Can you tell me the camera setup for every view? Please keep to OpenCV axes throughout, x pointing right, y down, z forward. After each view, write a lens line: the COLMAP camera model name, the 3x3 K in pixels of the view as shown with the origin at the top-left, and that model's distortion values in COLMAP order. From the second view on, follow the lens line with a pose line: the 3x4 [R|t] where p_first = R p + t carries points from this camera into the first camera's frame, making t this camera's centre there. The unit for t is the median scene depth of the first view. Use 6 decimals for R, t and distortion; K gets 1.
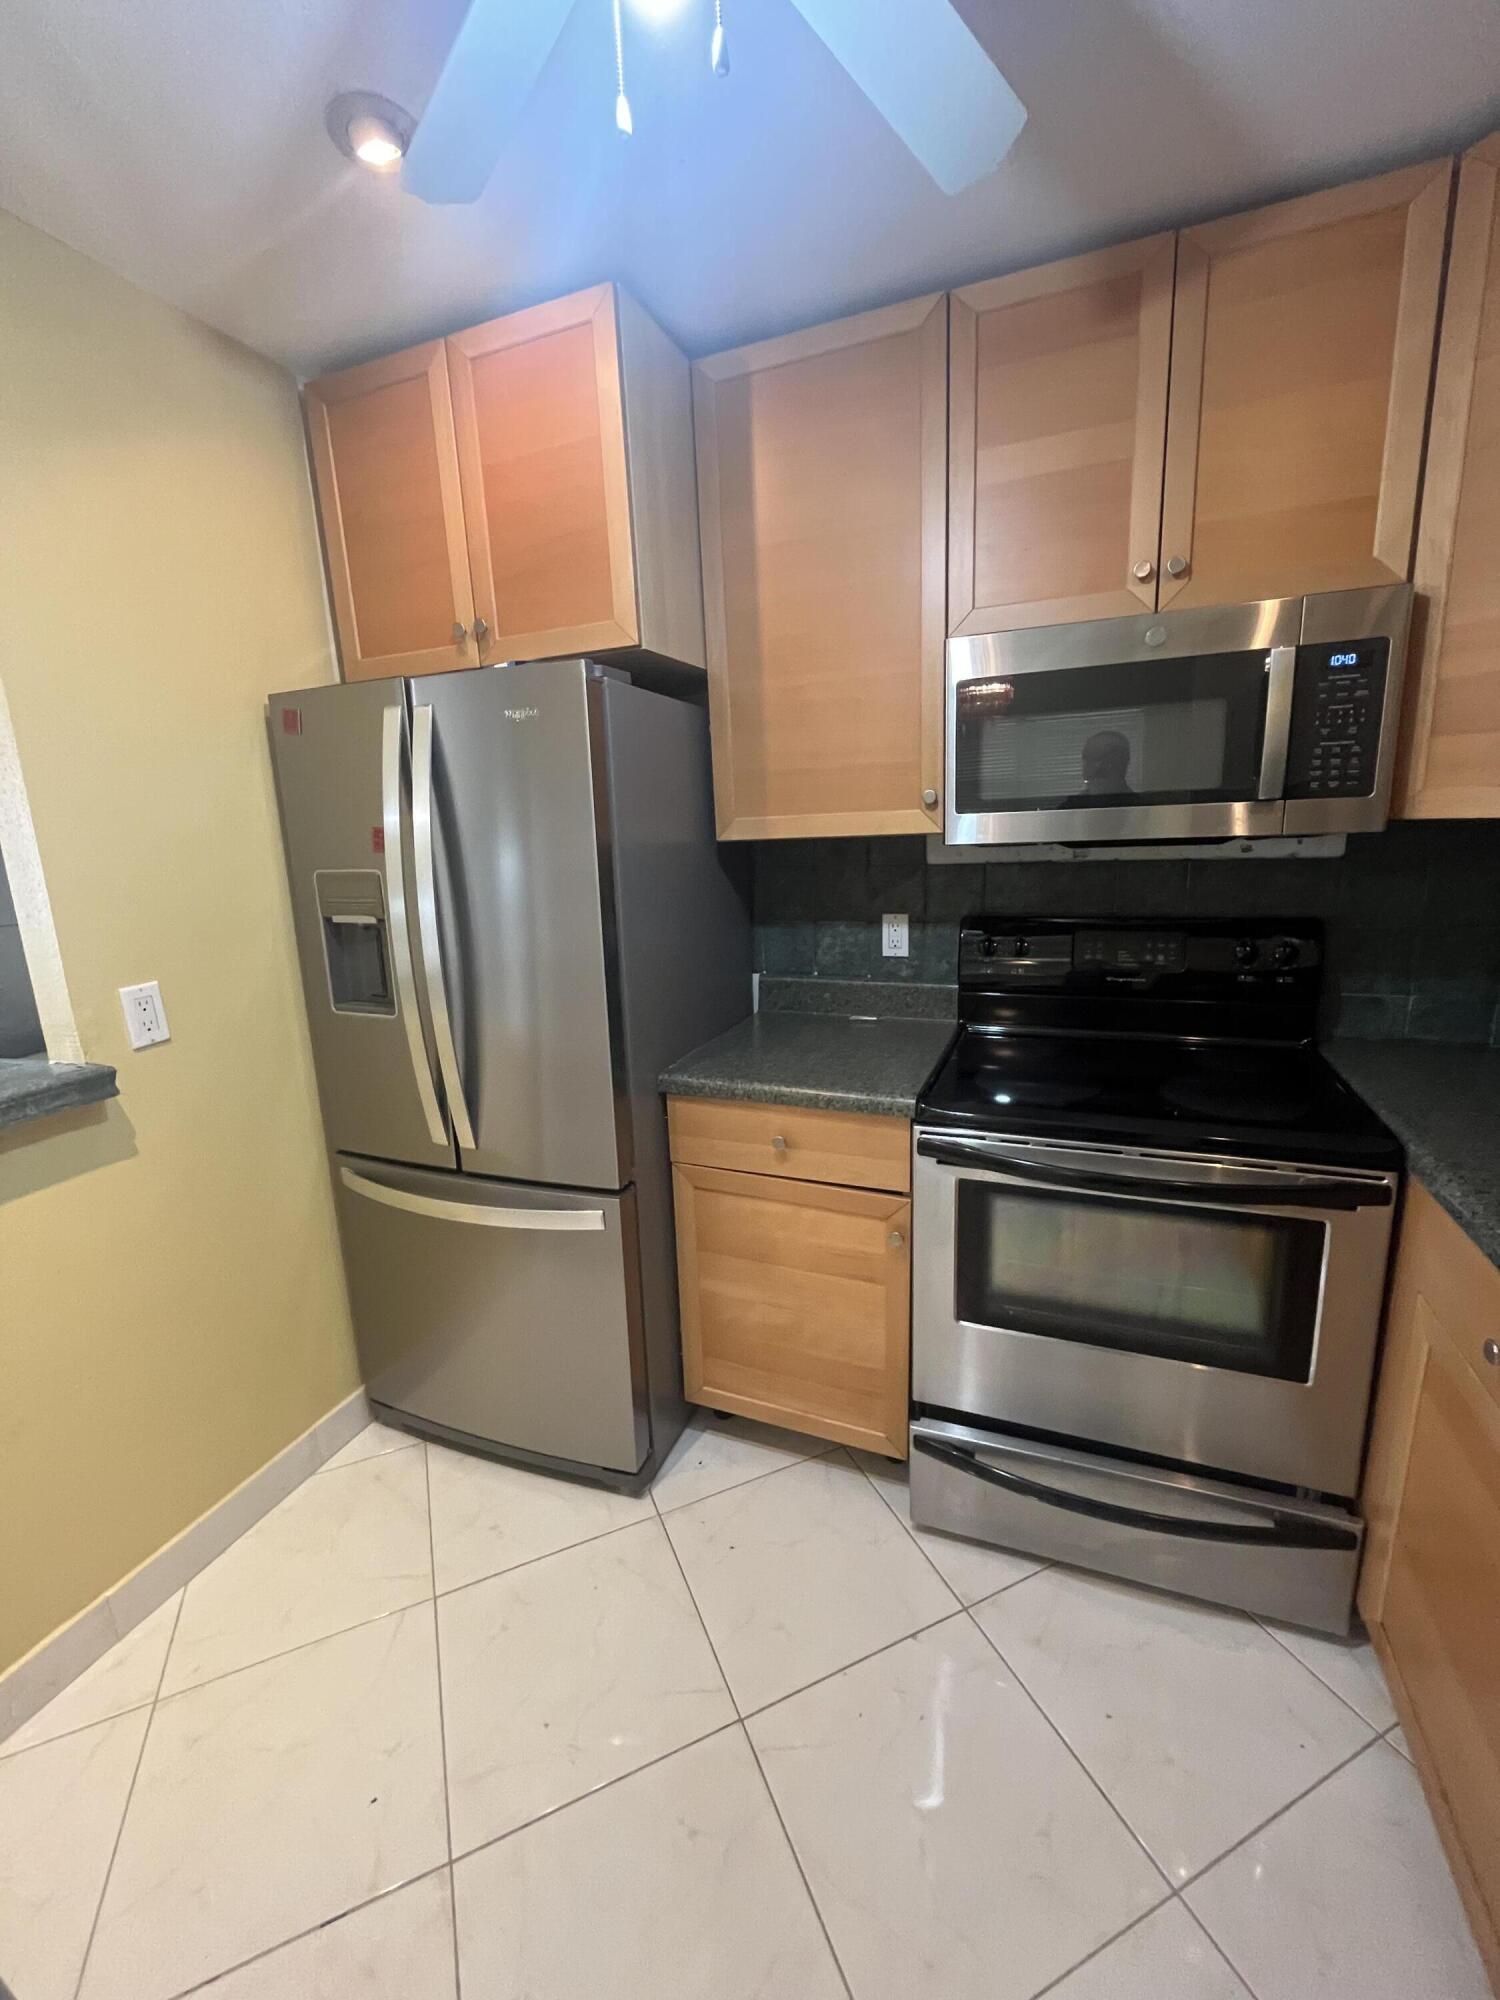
lens RADIAL K [[816.2, 0, 751.1], [0, 816.2, 995.5], [0, 0, 1]] dist [-0.002721, -0.000262]
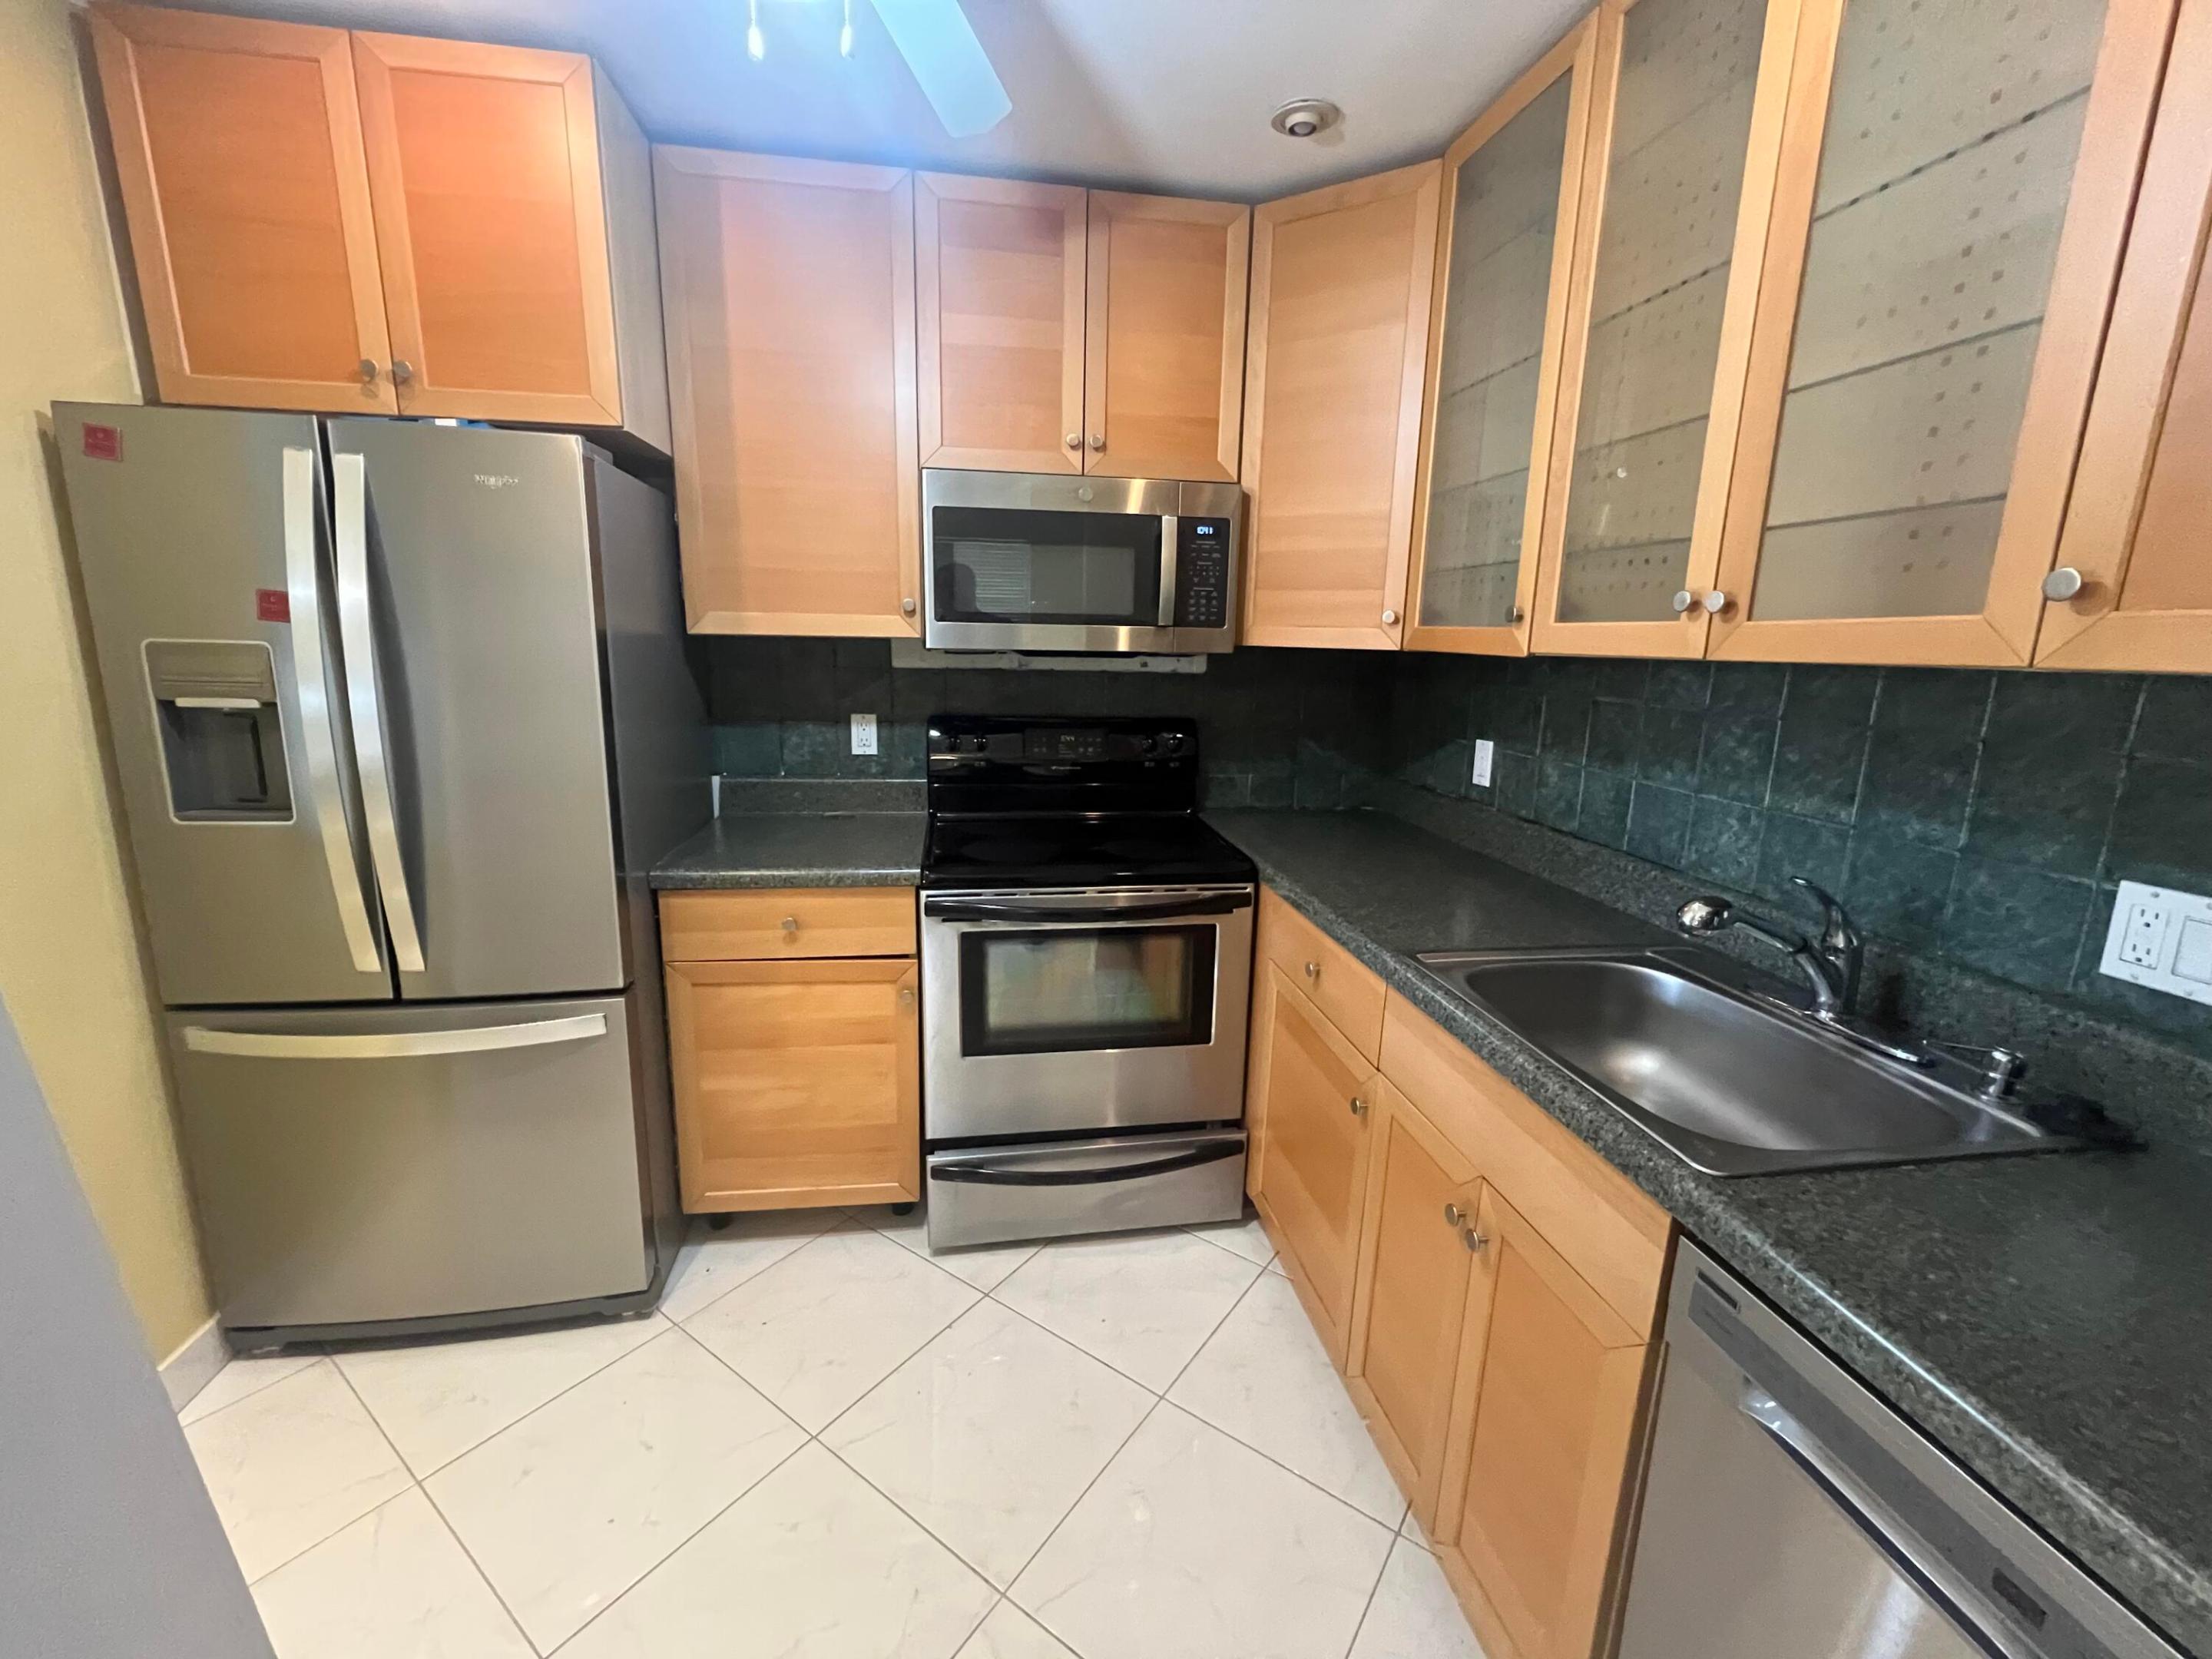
lens RADIAL K [[902.7, 0, 1101.9], [0, 902.7, 826.5], [0, 0, 1]] dist [-0.002721, -0.000262]
pose [[0.857402, -0.047772, 0.512425, -0.209525], [0.051048, 0.998667, 0.007688, 0.066790], [-0.512109, 0.019566, 0.858697, -0.201781]]
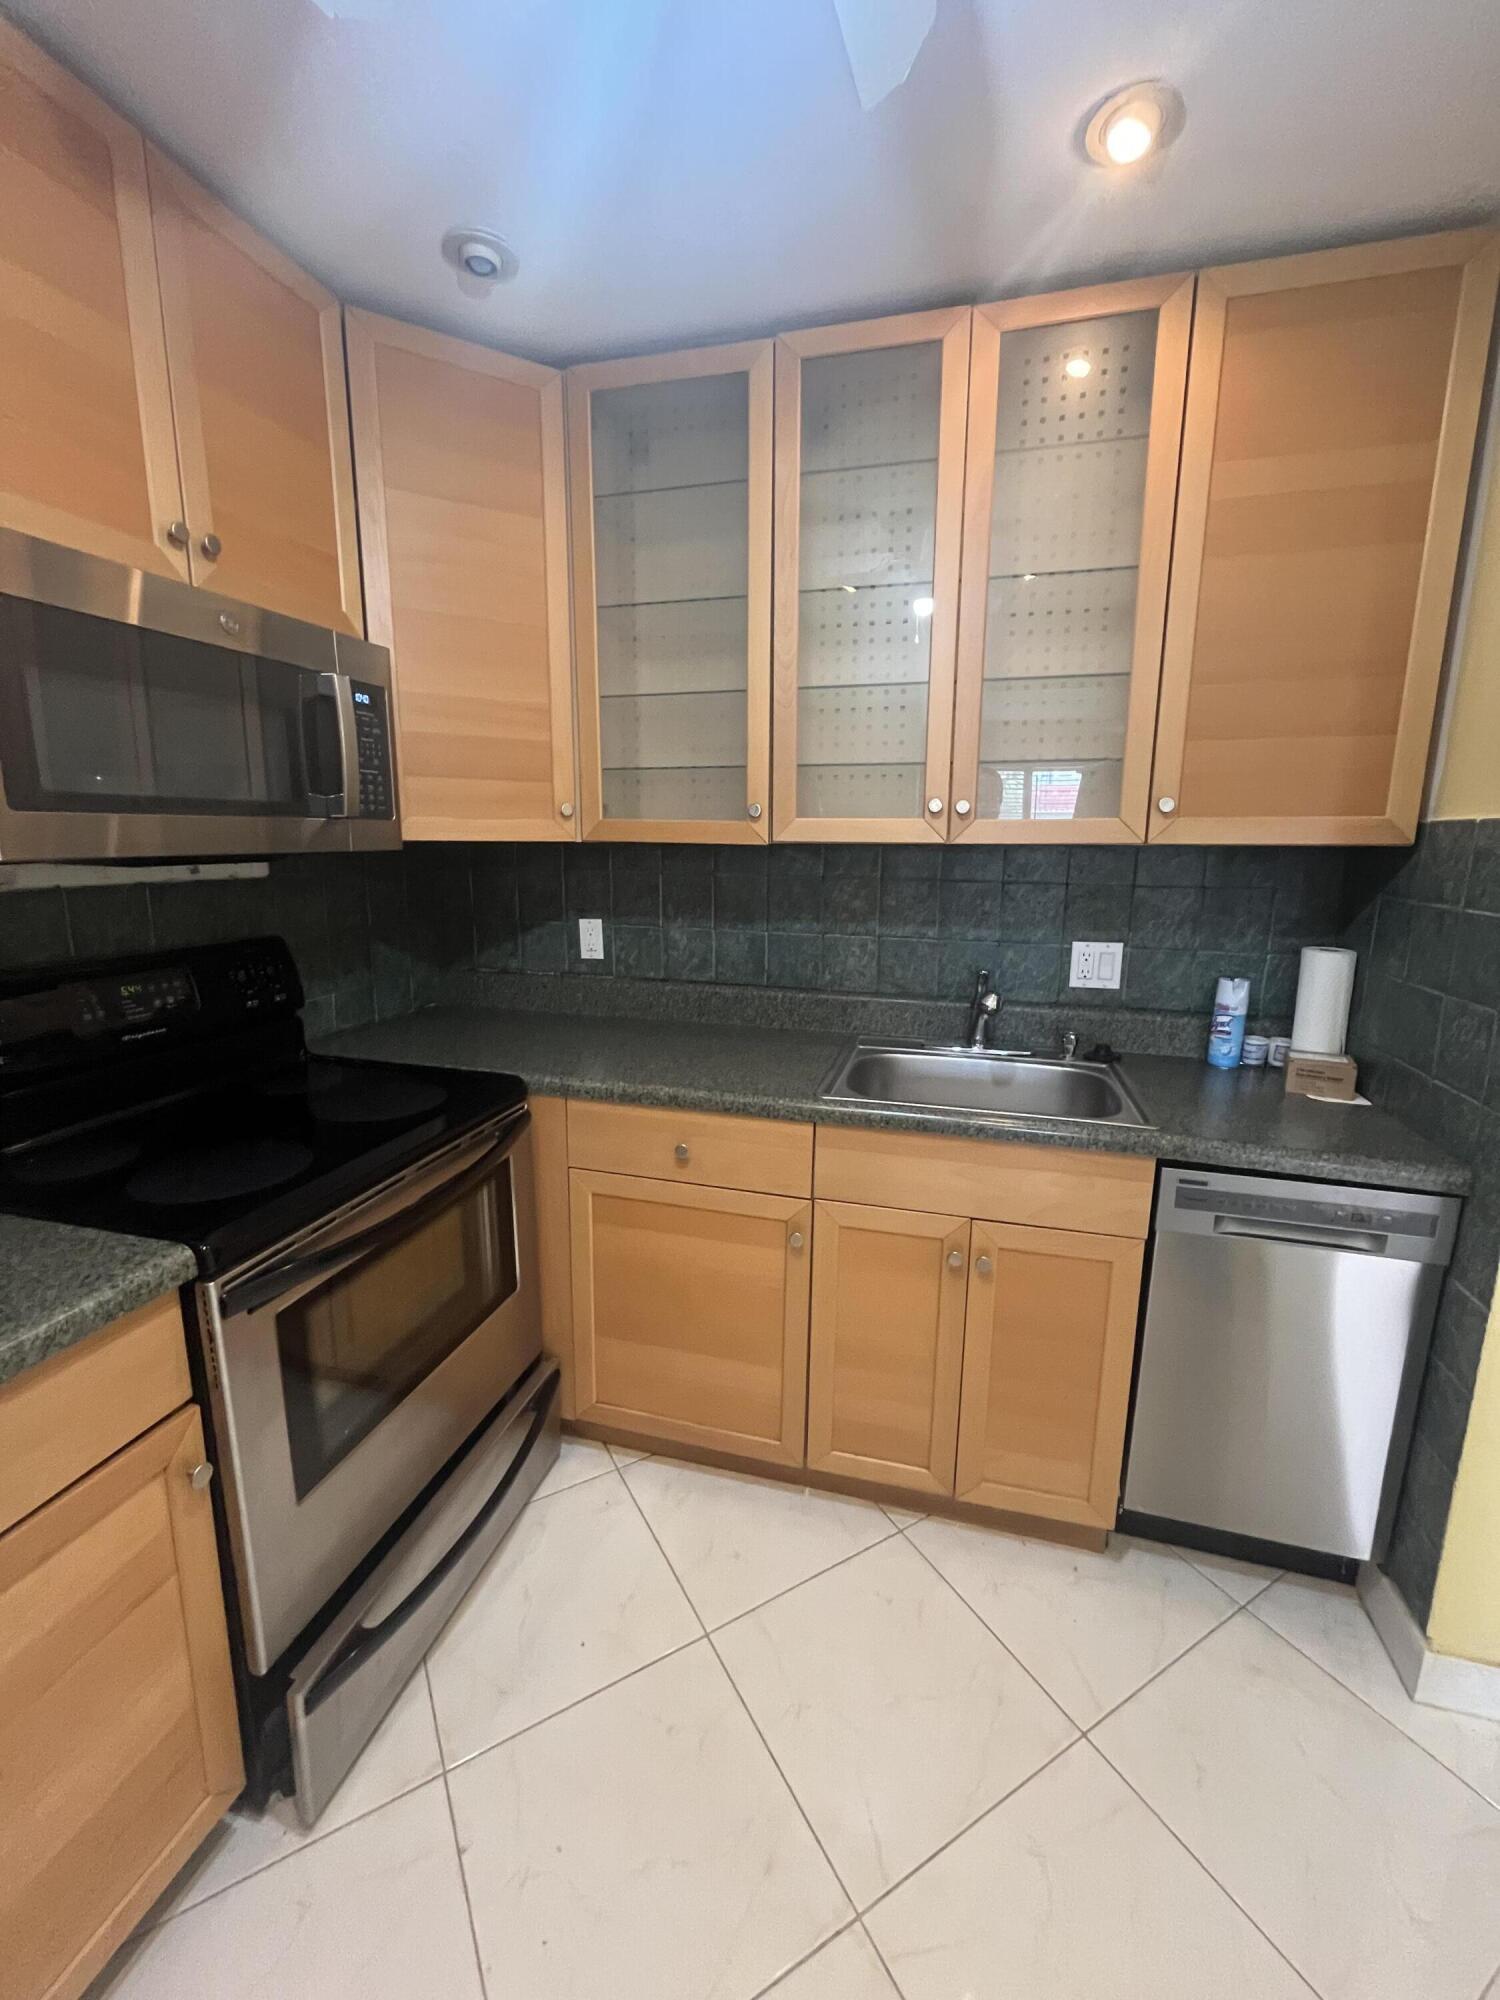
lens RADIAL K [[816.2, 0, 752.0], [0, 816.2, 997.2], [0, 0, 1]] dist [-0.002721, -0.000262]
pose [[-0.111023, -0.154913, 0.981670, -0.421970], [0.203041, 0.963406, 0.174994, -0.081496], [-0.972856, 0.218748, -0.075507, 0.532860]]
